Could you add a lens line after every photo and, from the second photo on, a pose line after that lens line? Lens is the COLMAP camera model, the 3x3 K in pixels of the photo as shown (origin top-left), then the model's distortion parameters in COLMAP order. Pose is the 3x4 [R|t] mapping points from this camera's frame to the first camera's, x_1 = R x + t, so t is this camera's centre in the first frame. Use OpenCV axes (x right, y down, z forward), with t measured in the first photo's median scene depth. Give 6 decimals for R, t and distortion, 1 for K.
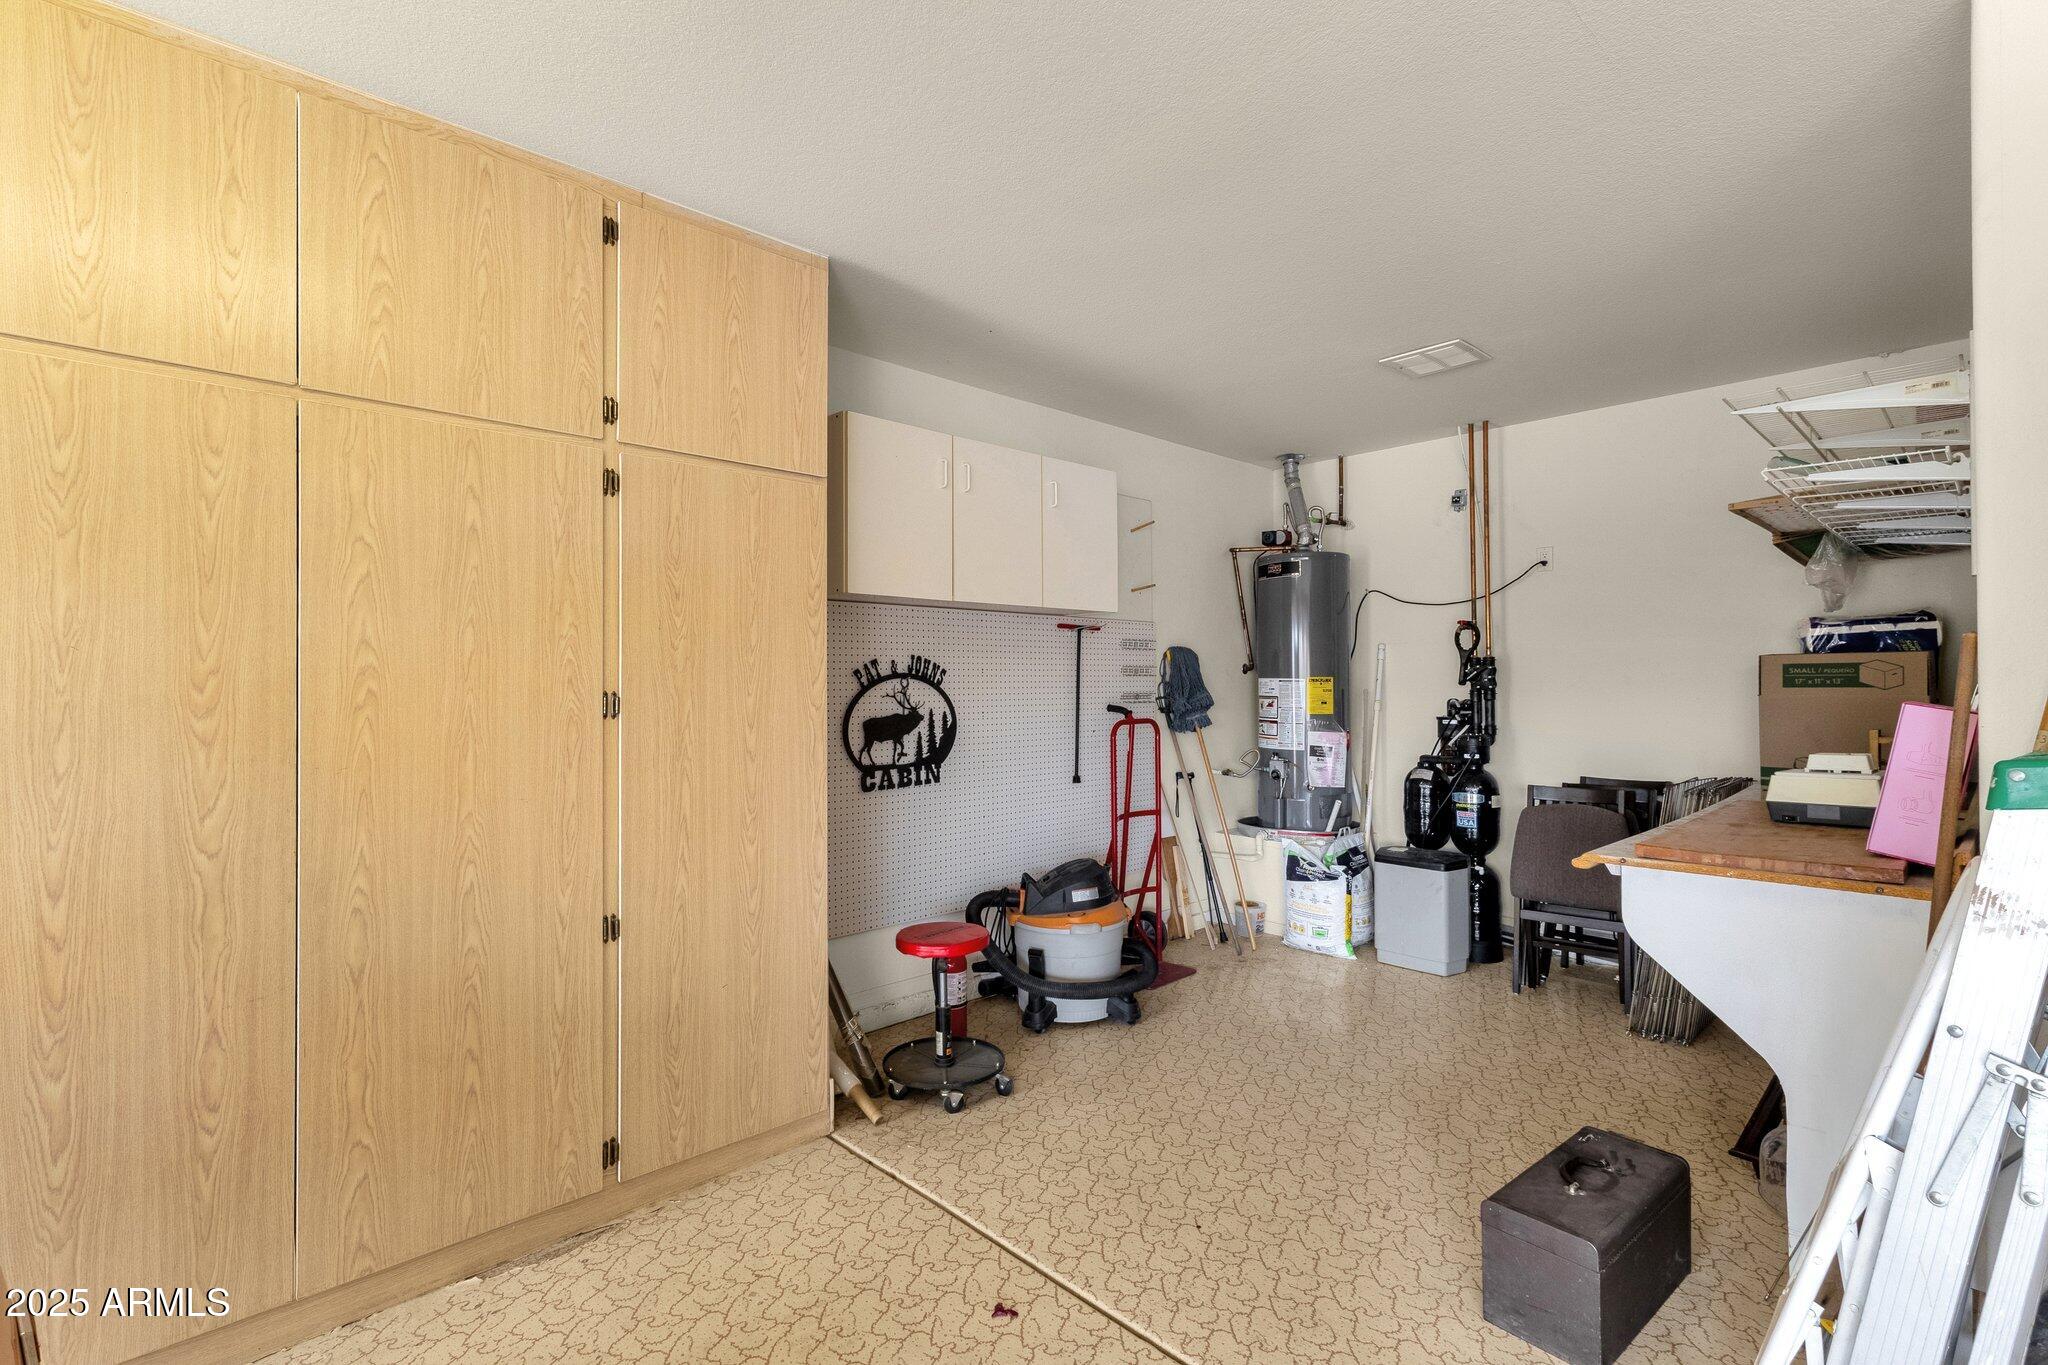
lens RADIAL K [[962.6, 0, 1024.0], [0, 962.6, 682.5], [0, 0, 1]] dist [0.000561, -0.000378]
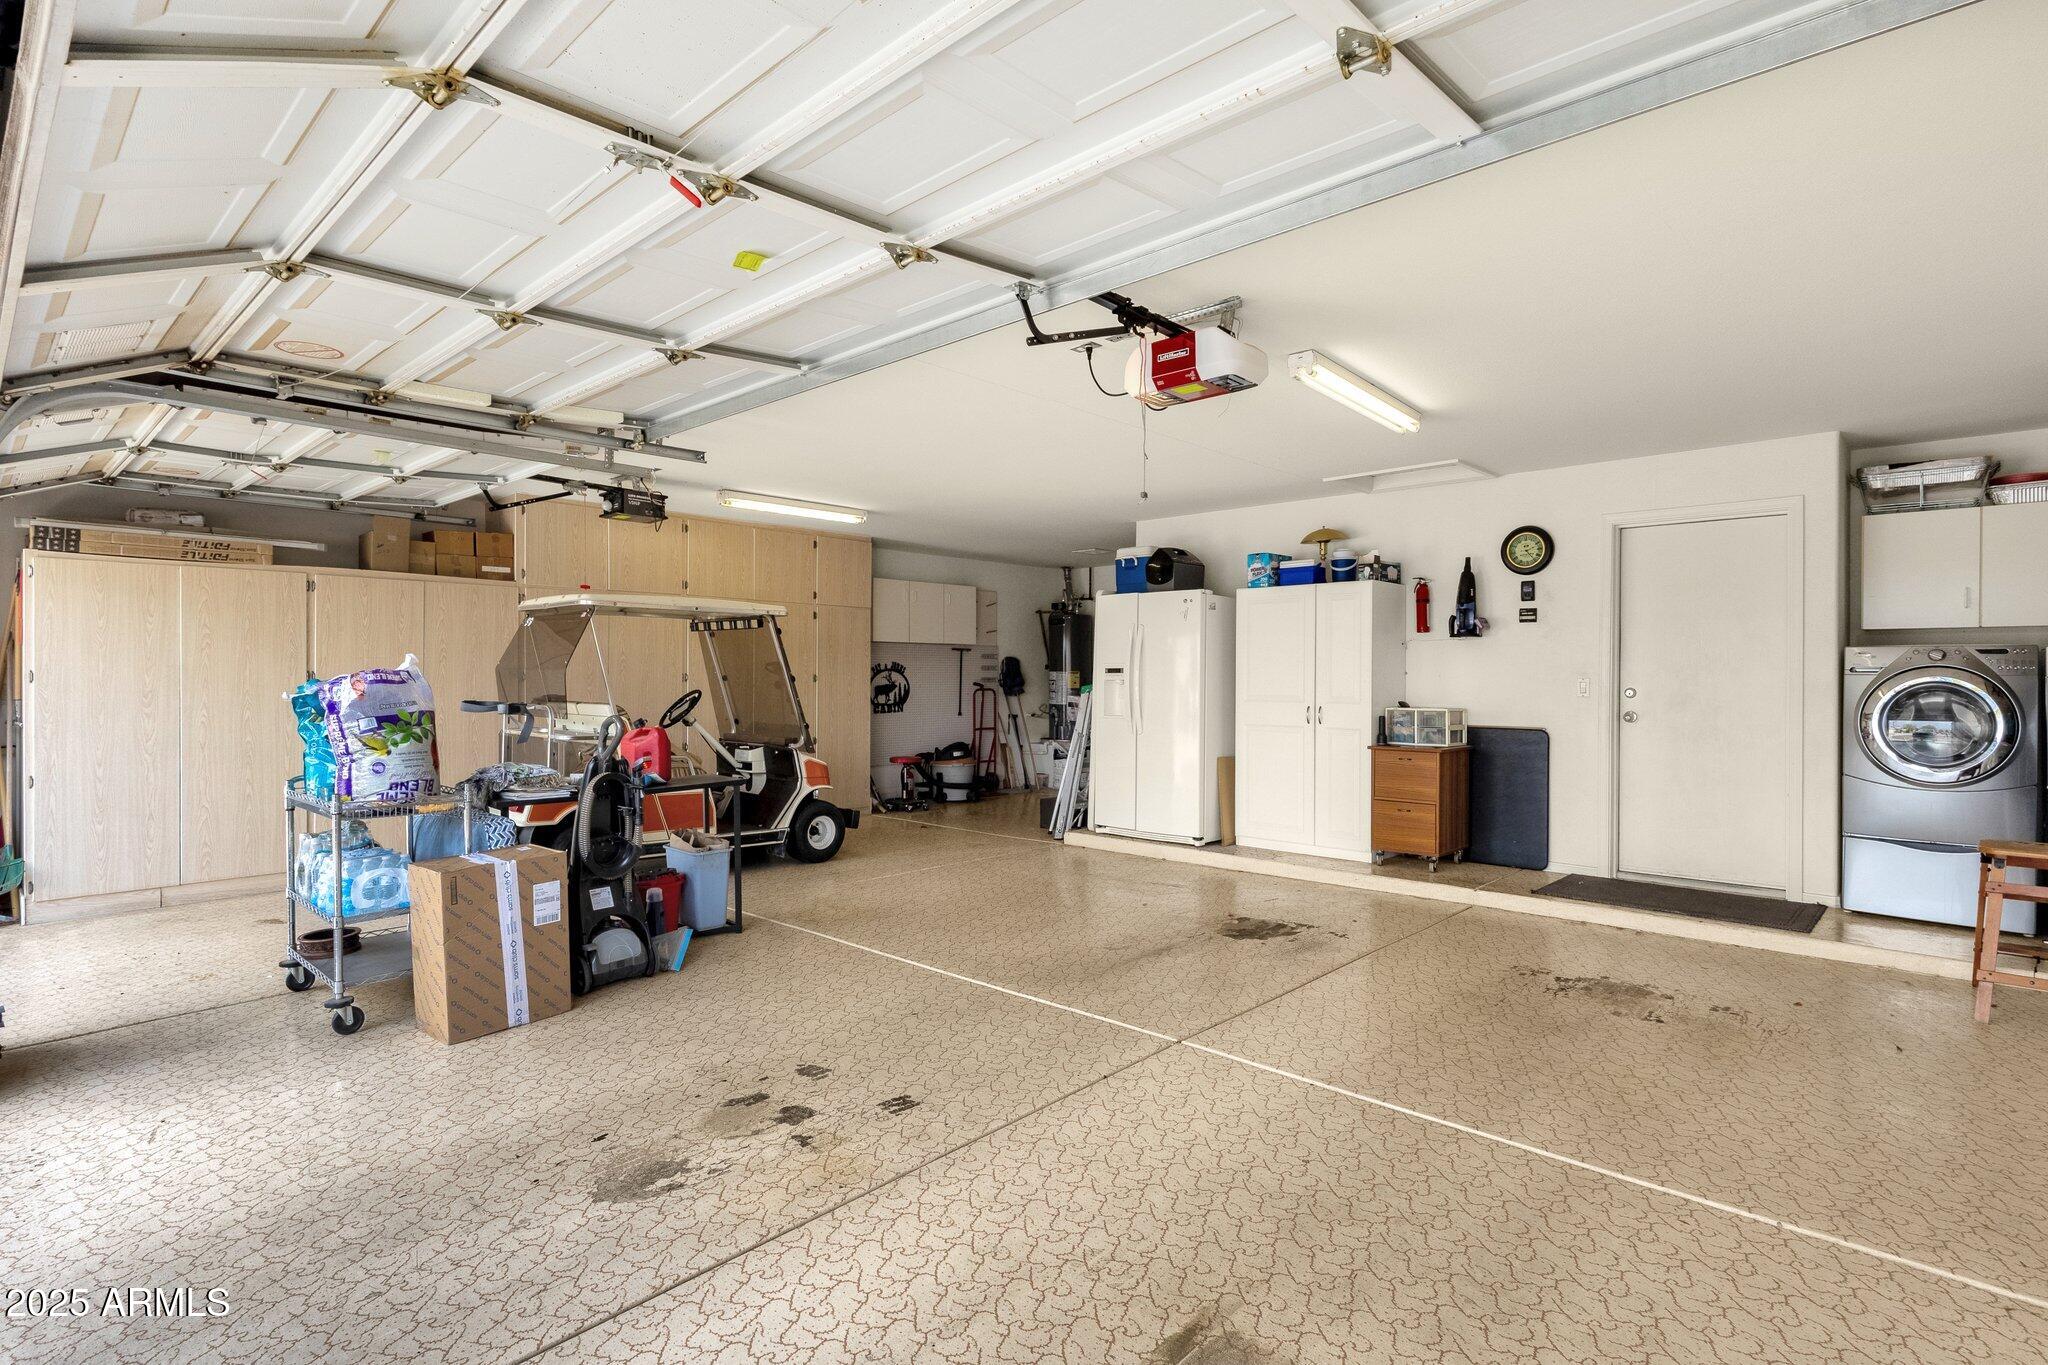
lens RADIAL K [[1042.2, 0, 1024.0], [0, 1042.2, 682.5], [0, 0, 1]] dist [0.001445, 0.000124]
pose [[0.998587, 0.007661, 0.052585, 0.075829], [-0.008165, 0.999923, 0.009384, -0.001497], [-0.052509, -0.009800, 0.998572, -1.558272]]
